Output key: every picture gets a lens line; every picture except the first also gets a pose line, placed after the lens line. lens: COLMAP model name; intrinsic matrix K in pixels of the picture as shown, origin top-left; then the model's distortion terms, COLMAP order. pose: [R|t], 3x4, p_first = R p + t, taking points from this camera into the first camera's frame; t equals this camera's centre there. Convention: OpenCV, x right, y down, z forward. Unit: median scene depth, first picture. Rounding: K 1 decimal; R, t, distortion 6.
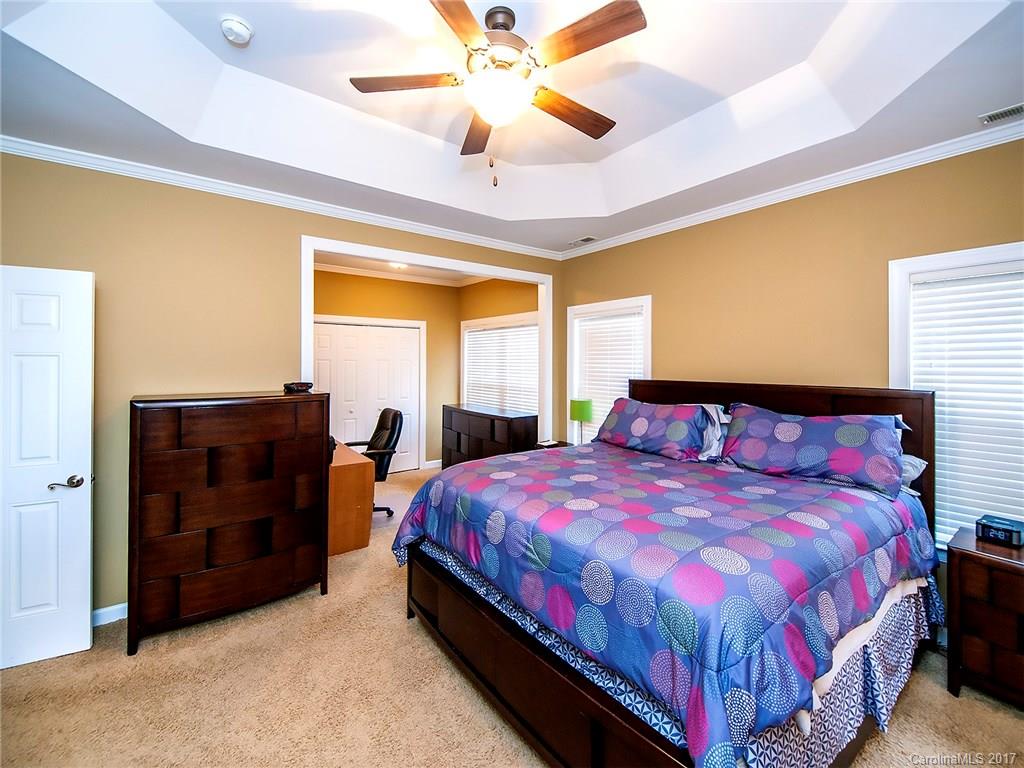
lens RADIAL K [[418.1, 0, 505.1], [0, 418.1, 369.4], [0, 0, 1]] dist [0.002470, 0.000067]
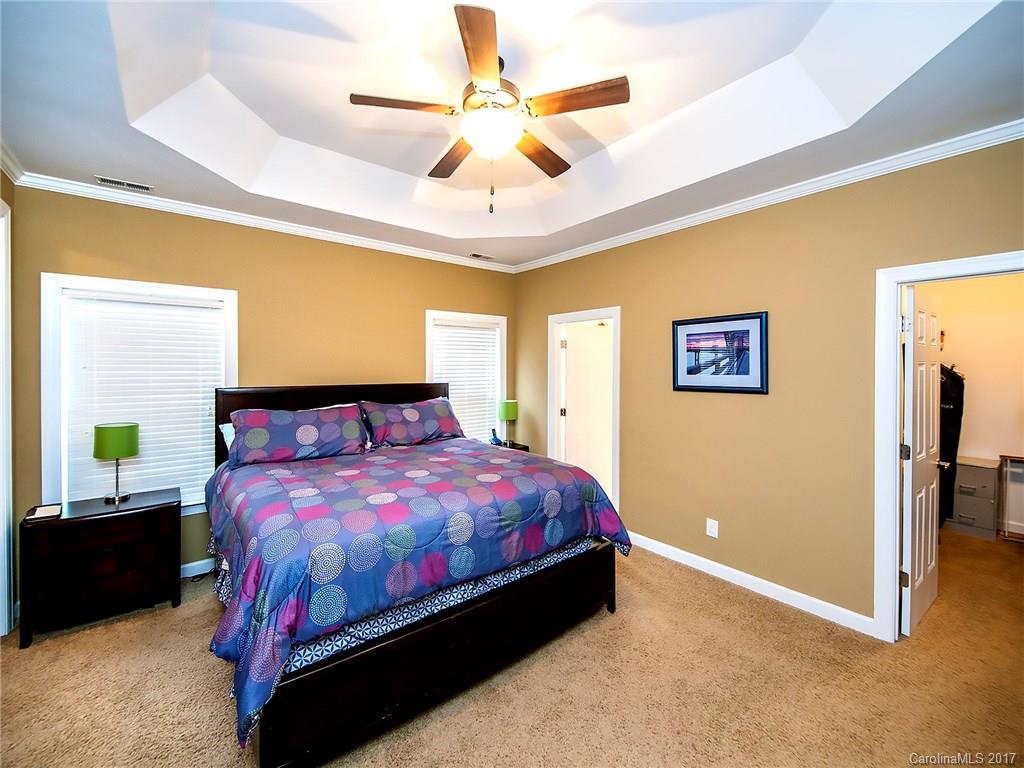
lens RADIAL K [[418.1, 0, 505.1], [0, 418.1, 369.4], [0, 0, 1]] dist [0.002470, 0.000067]
pose [[-0.019244, -0.006479, 0.999794, -0.794667], [0.015127, 0.999863, 0.006770, -0.015945], [-0.999700, 0.015254, -0.019143, 0.681967]]
